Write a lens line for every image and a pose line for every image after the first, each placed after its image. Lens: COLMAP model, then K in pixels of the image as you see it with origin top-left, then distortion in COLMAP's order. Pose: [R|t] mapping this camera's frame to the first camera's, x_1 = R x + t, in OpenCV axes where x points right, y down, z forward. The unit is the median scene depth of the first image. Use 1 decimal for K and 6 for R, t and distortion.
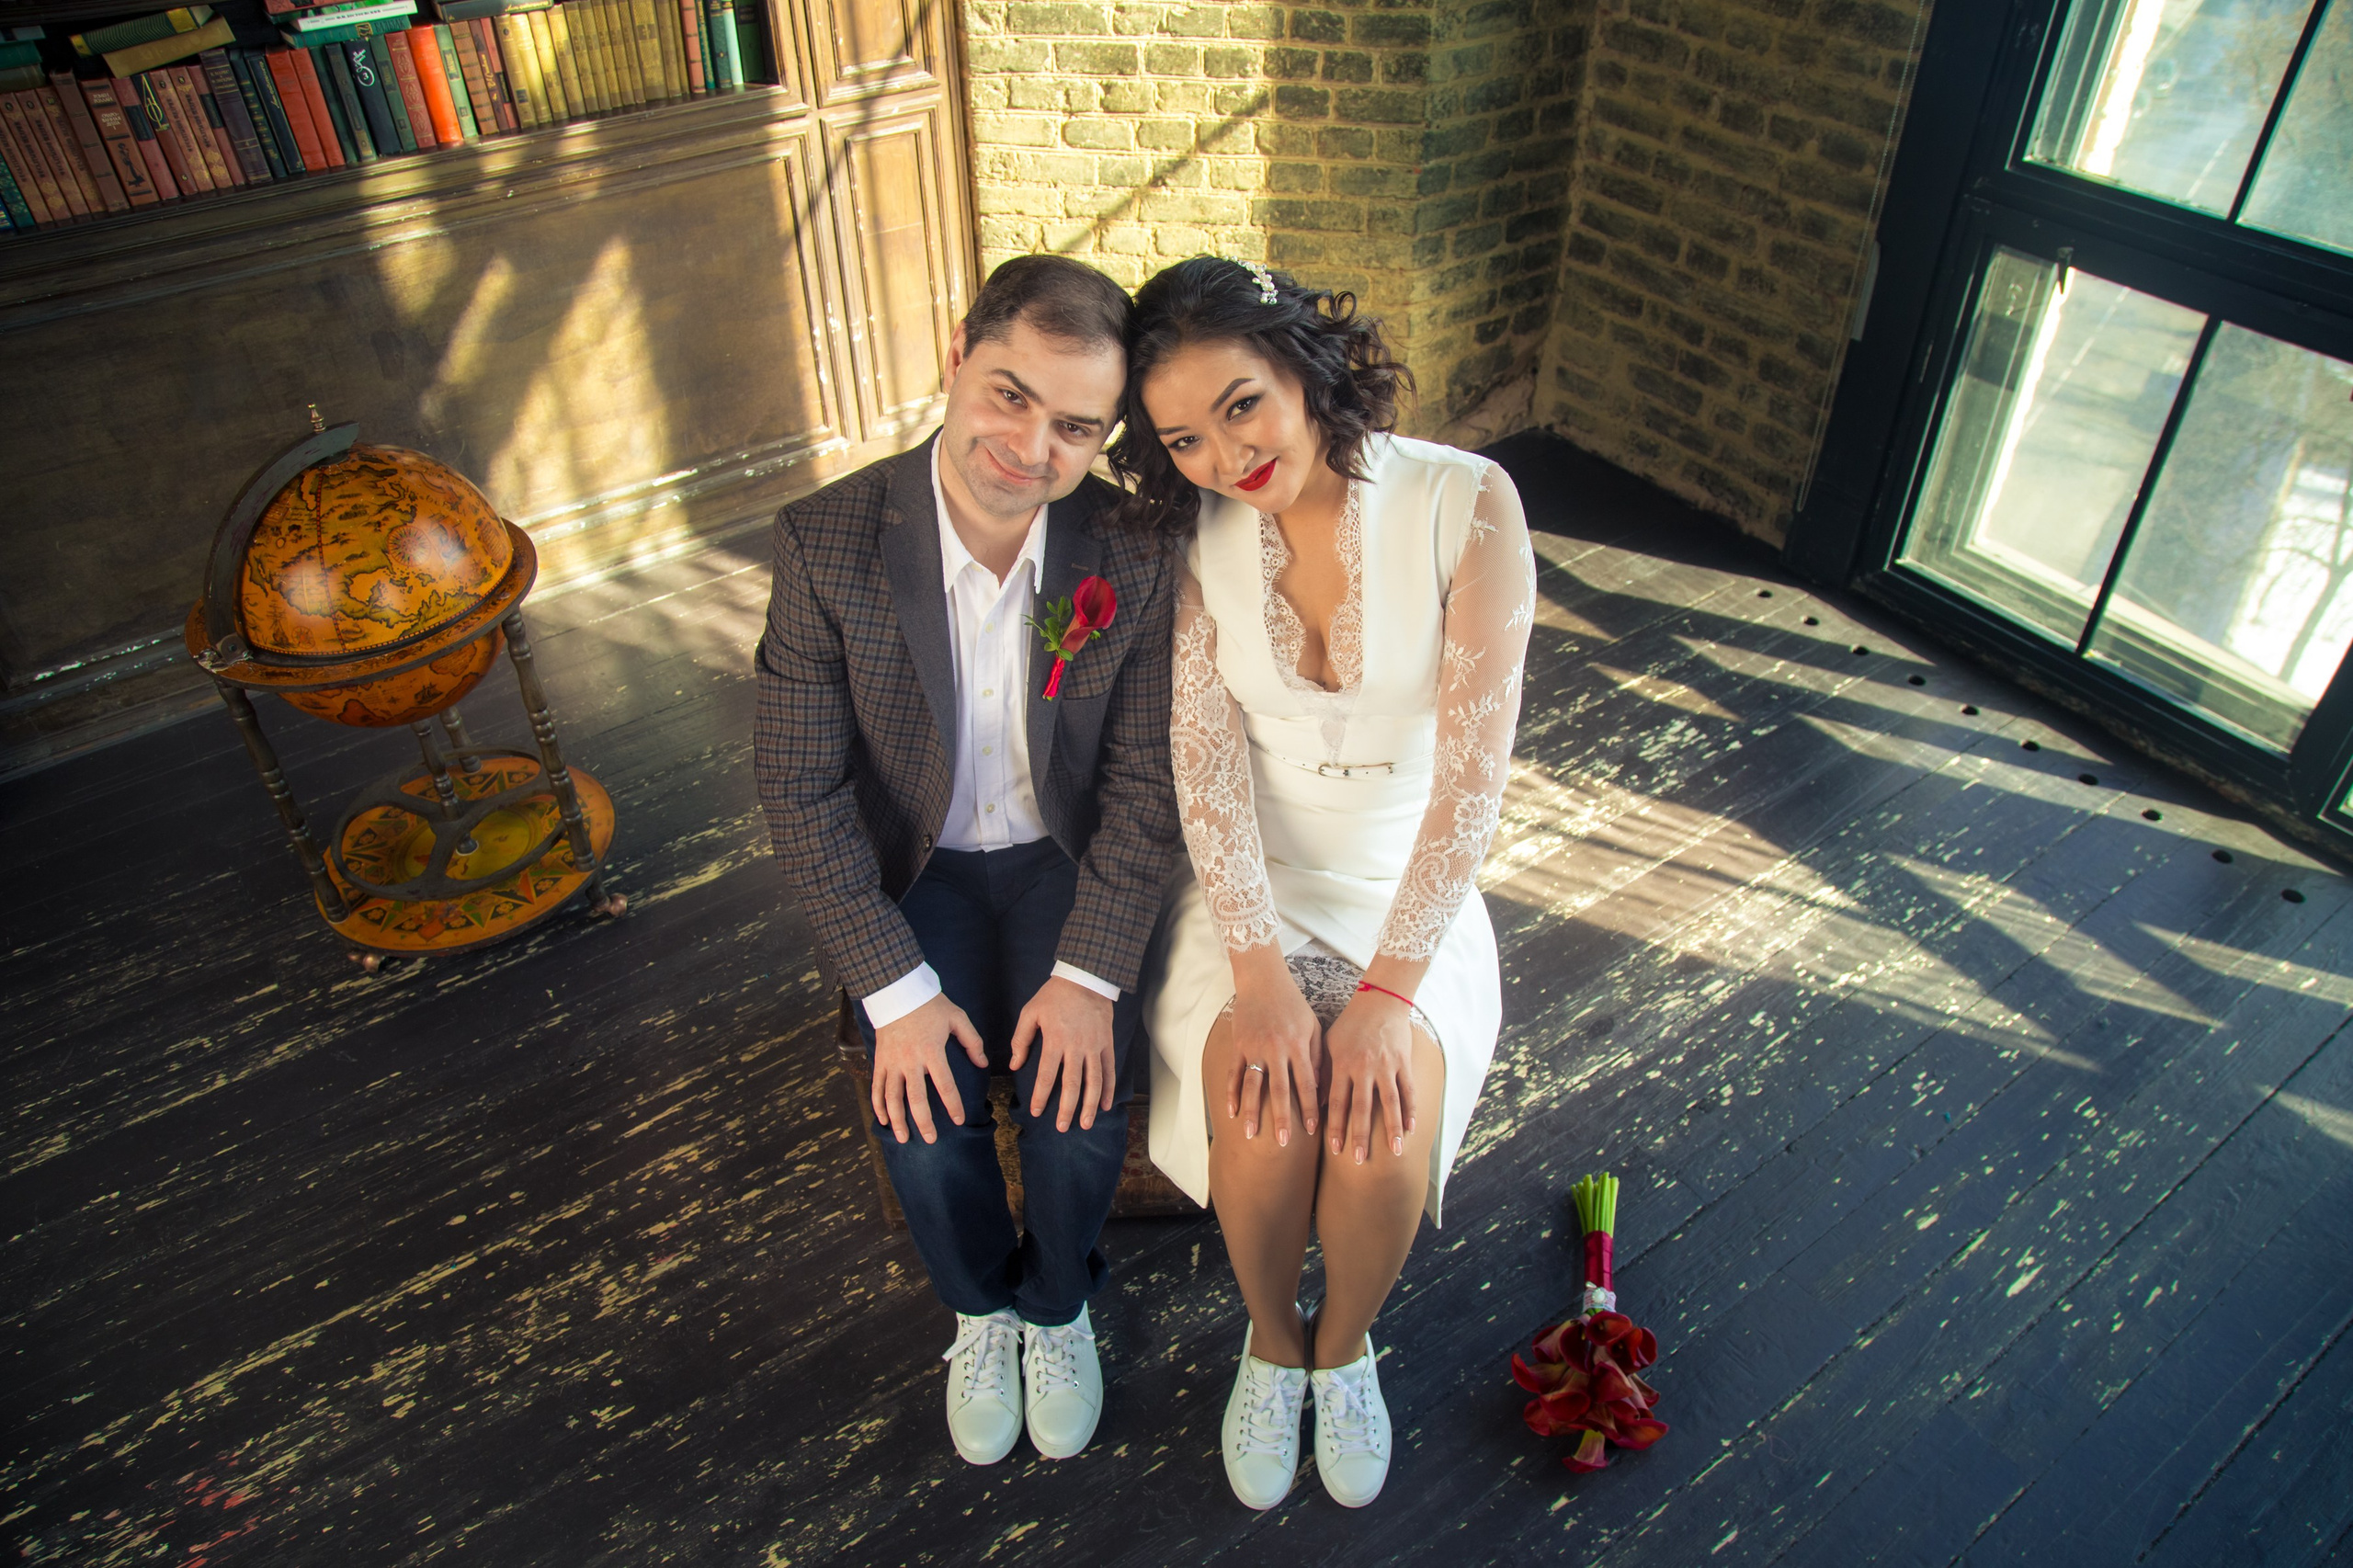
lens RADIAL K [[1587.4, 0, 1185.0], [0, 1587.4, 816.7], [0, 0, 1]] dist [-0.126304, 0.067263]
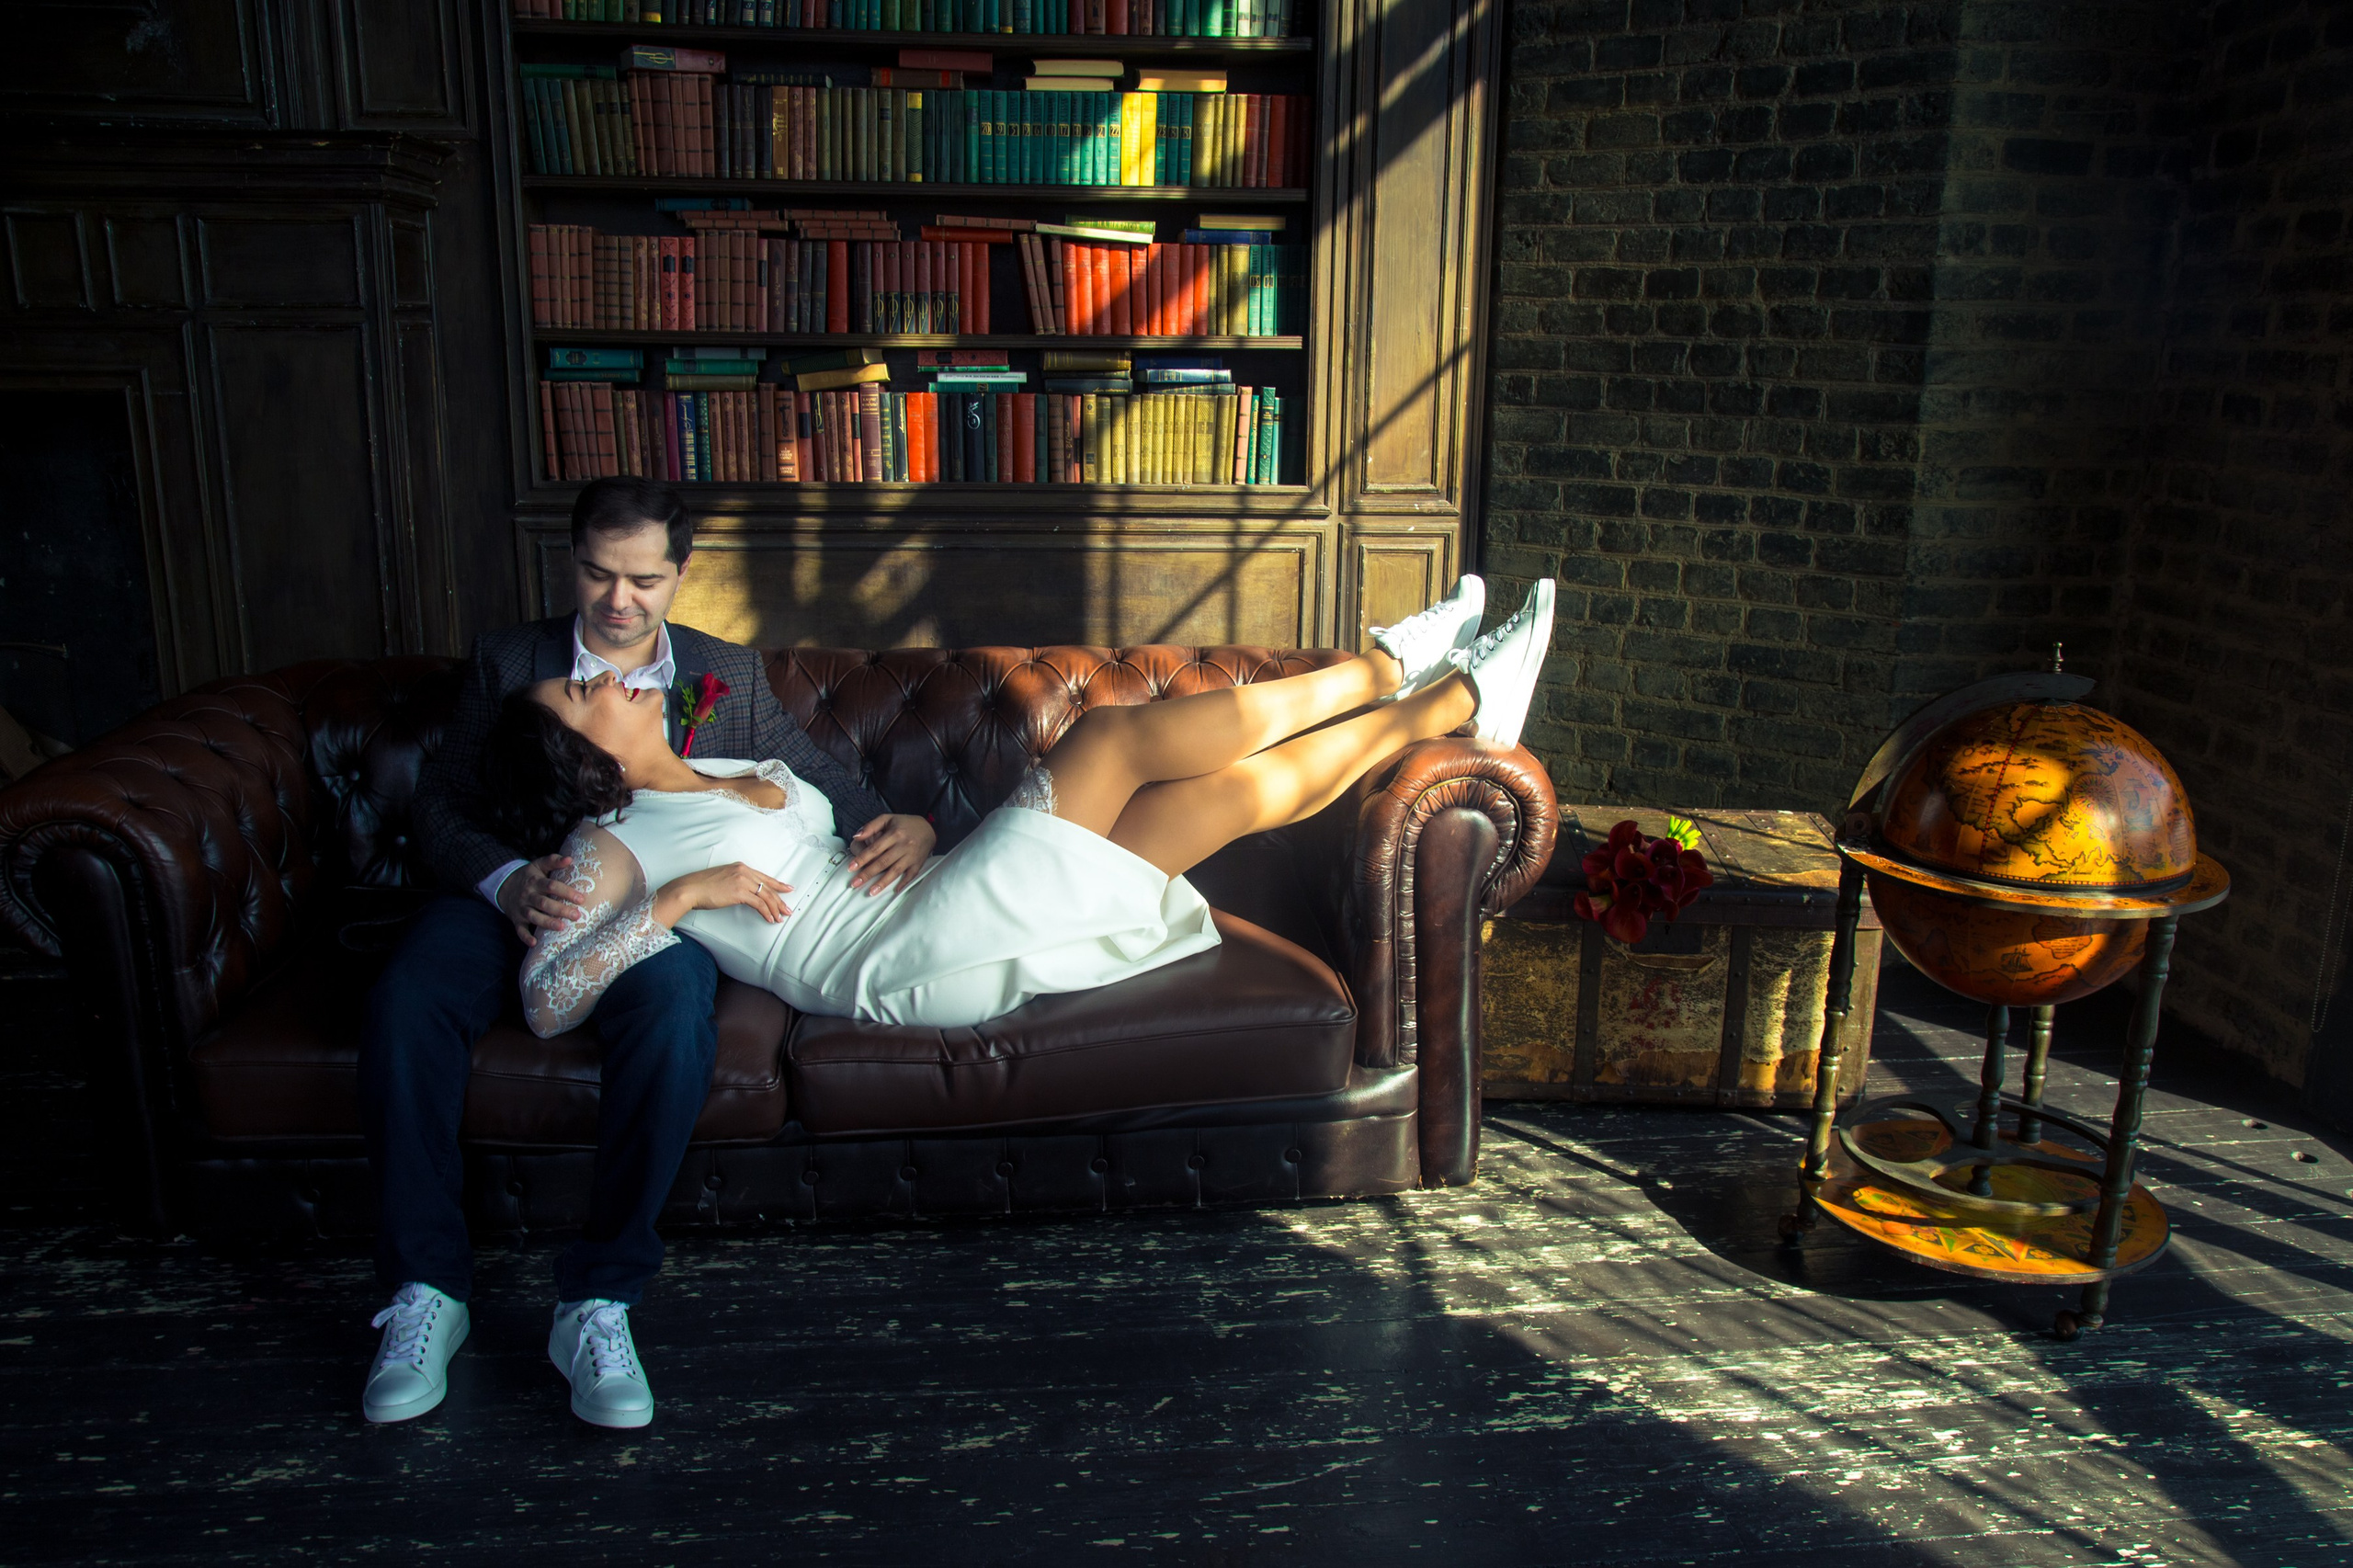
lens RADIAL K [[1825.1, 0, 1180.3], [0, 1825.1, 816.7], [0, 0, 1]] dist [-0.090428, 0.086645]
pose [[0.871967, 0.144856, -0.467643, 0.310417], [-0.328943, 0.880825, -0.340504, 0.221540], [0.362588, 0.450737, 0.815700, -0.019215]]
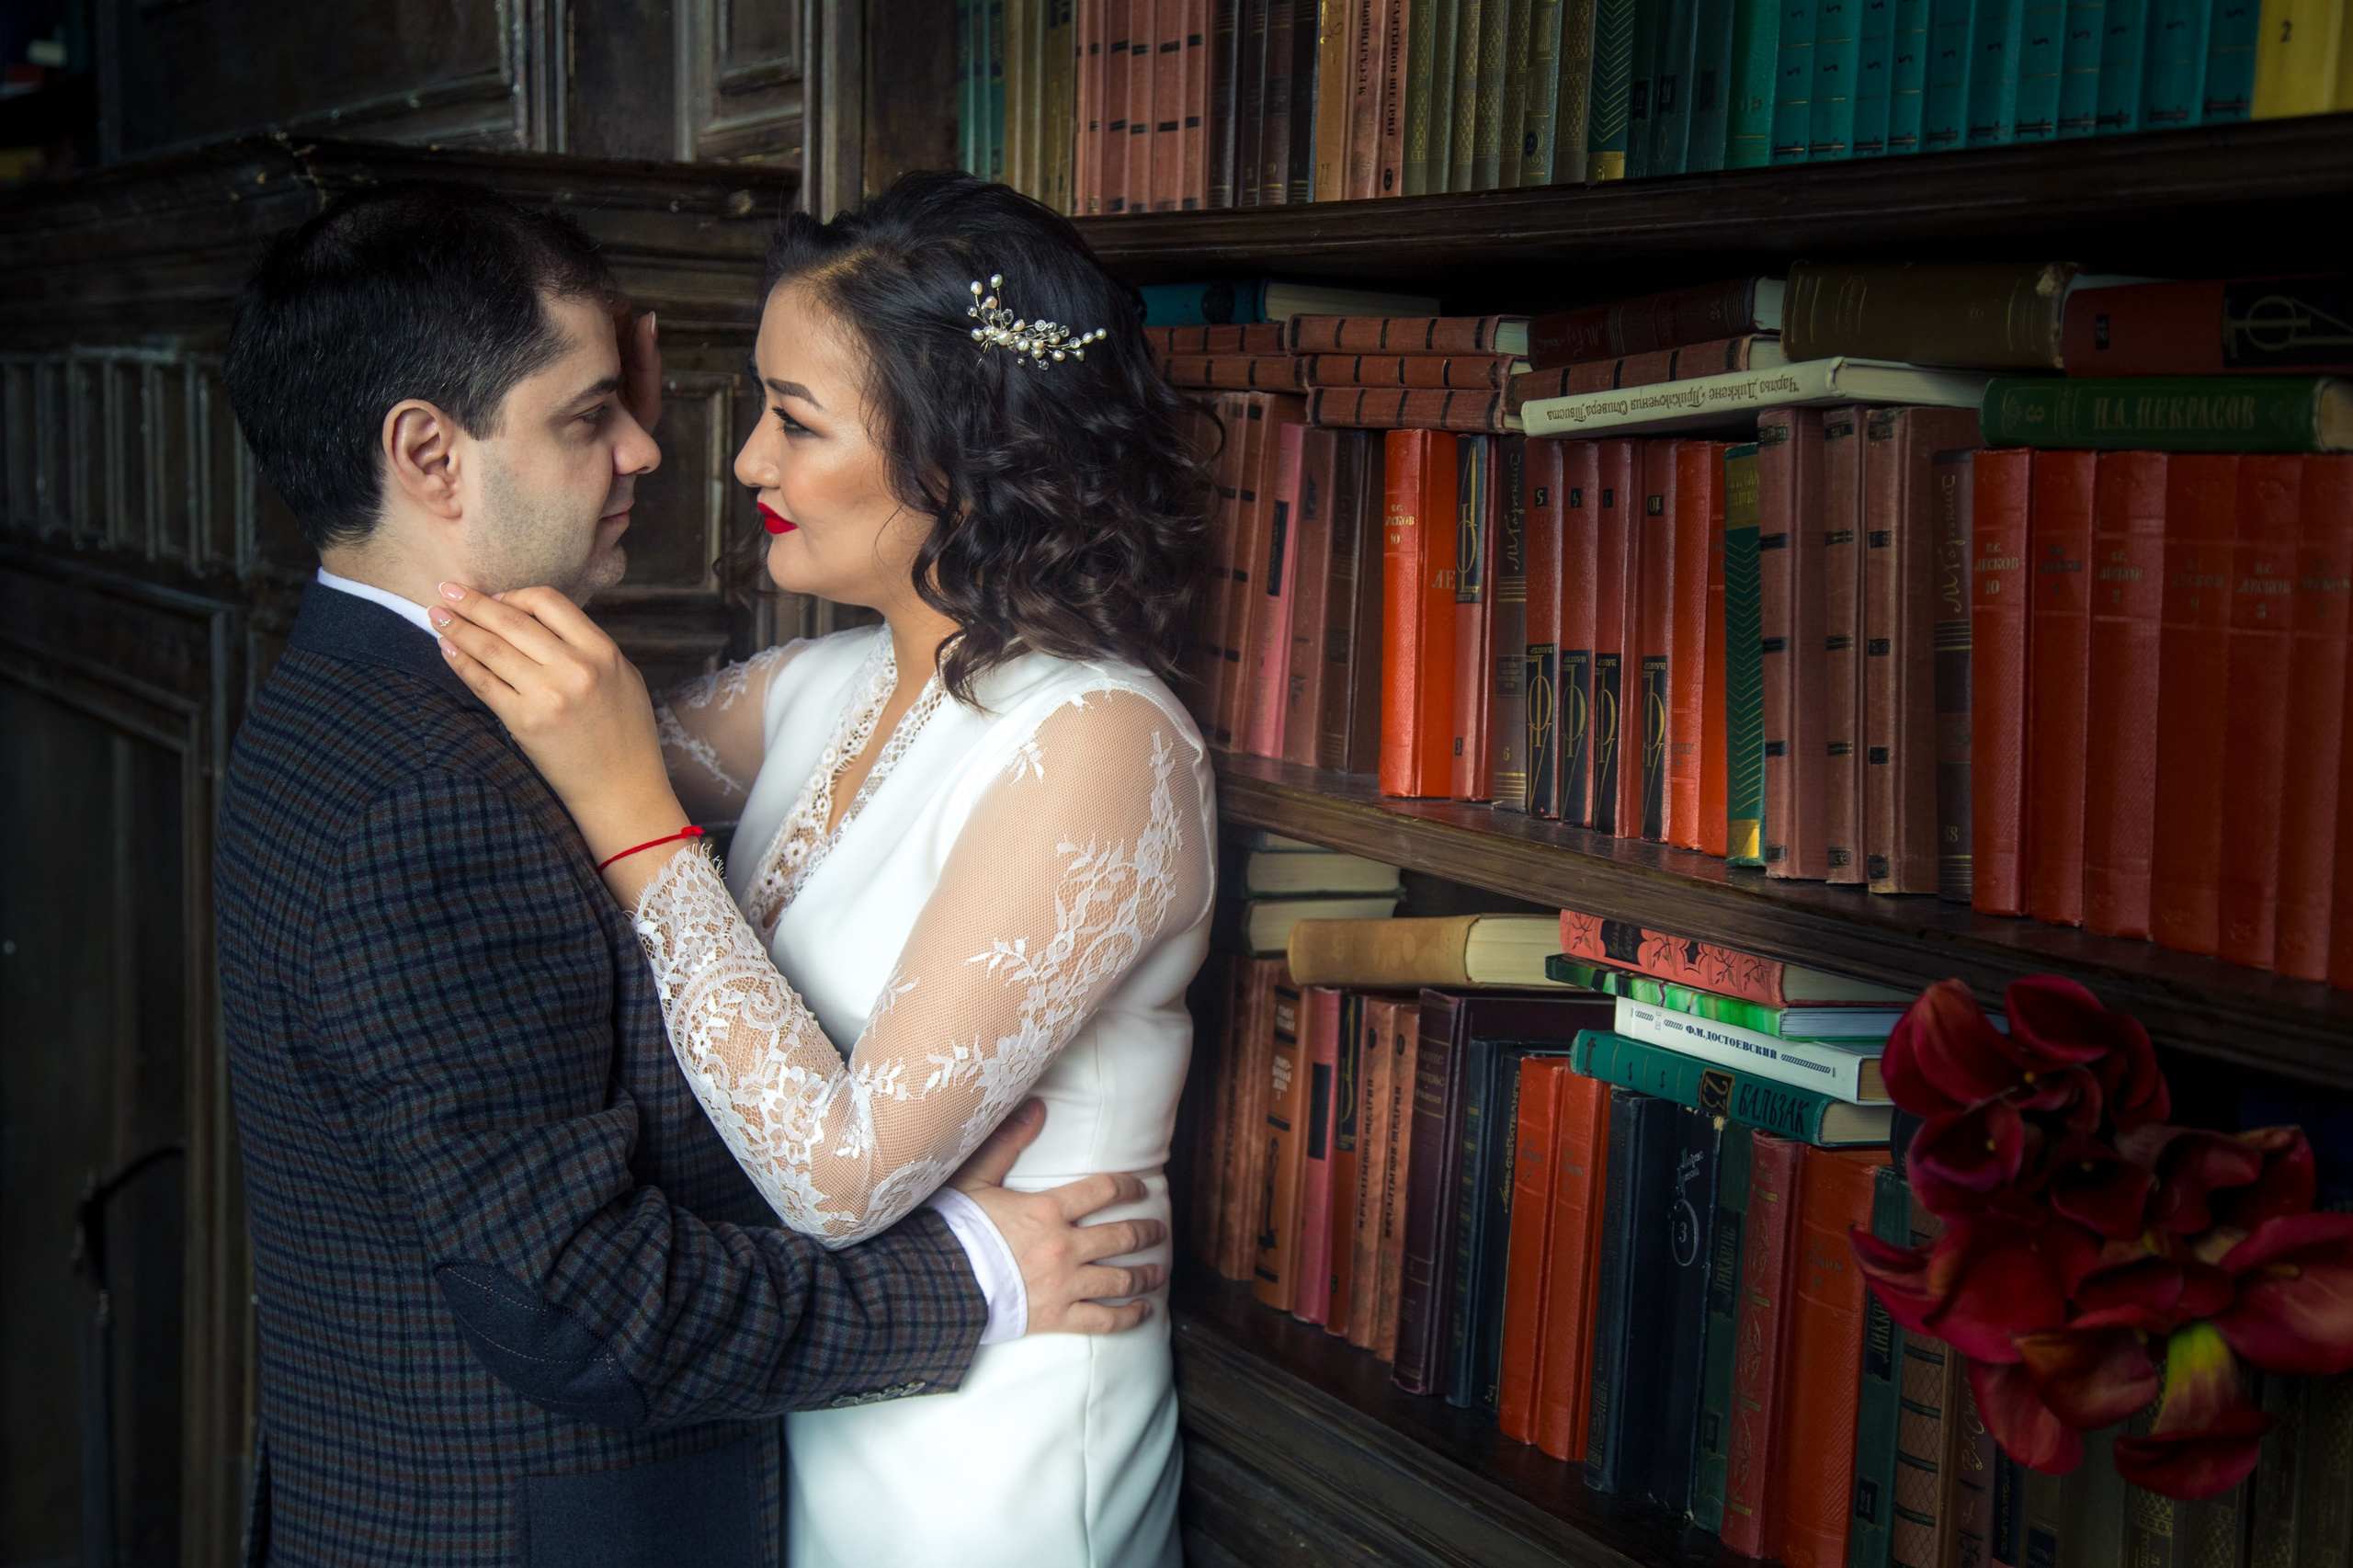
lens RADIAL K [[3487.5, 0, 1177.3], [0, 3487.5, 853.8], [0, 0, 1]] dist [0.174616, 0.048762]
pose [[-0.144204, 0.124817, -0.981644, 0.081006], [-0.657030, 0.729710, 0.189302, -0.516426], [0.739943, 0.672268, -0.023218, 0.771757]]
